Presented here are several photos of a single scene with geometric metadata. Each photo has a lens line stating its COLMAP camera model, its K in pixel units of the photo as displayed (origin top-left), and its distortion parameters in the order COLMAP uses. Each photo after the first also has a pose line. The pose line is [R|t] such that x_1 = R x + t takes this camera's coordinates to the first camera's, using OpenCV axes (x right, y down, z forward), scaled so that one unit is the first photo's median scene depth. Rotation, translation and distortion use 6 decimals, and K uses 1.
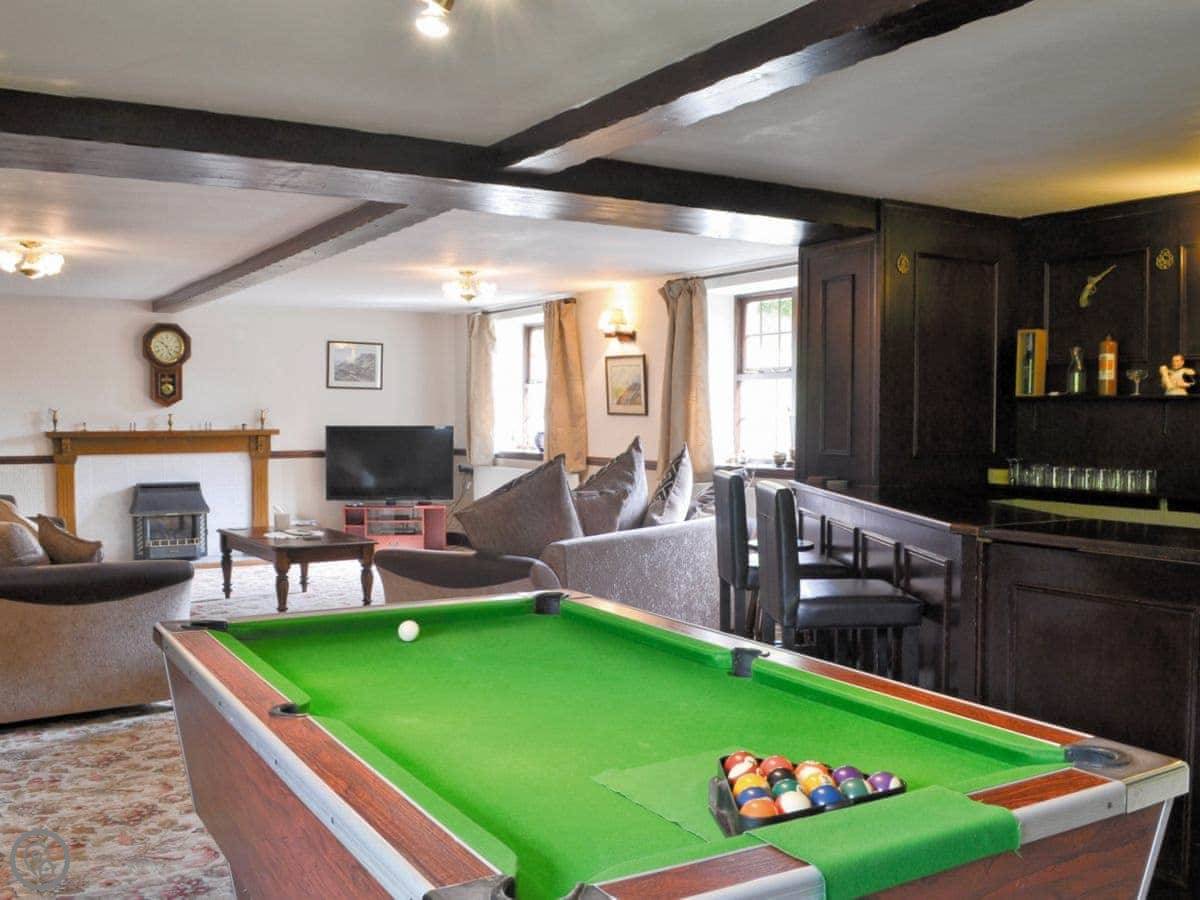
lens RADIAL K [[1125.5, 0, 600.0], [0, 1125.5, 450.0], [0, 0, 1]] dist [-0.051572, -0.007237]
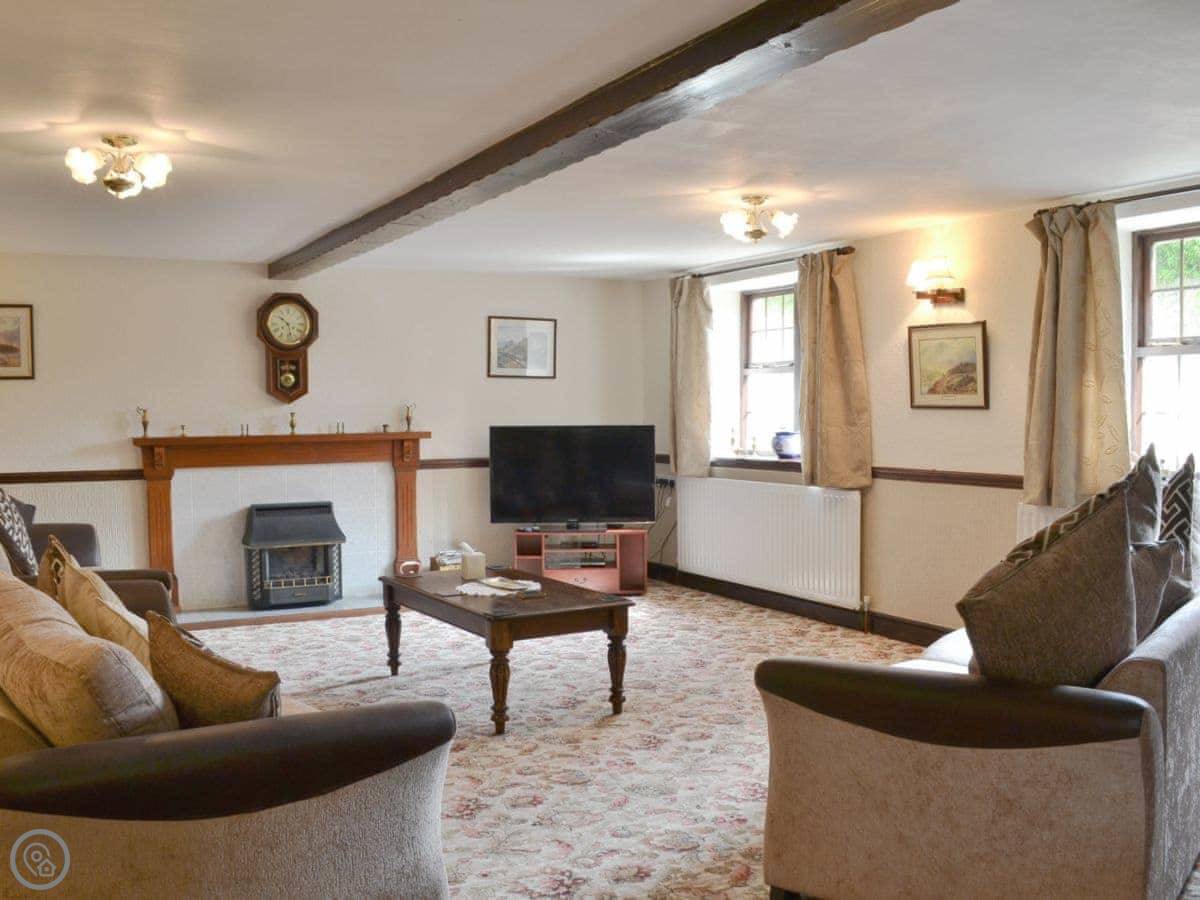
lens RADIAL K [[1125.5, 0, 600.0], [0, 1125.5, 450.0], [0, 0, 1]] dist [-0.051572, -0.007237]
pose [[0.998502, -0.007478, -0.054201, -0.137142], [0.007696, 0.999963, 0.003822, -0.008244], [0.054171, -0.004233, 0.998523, 0.253652]]
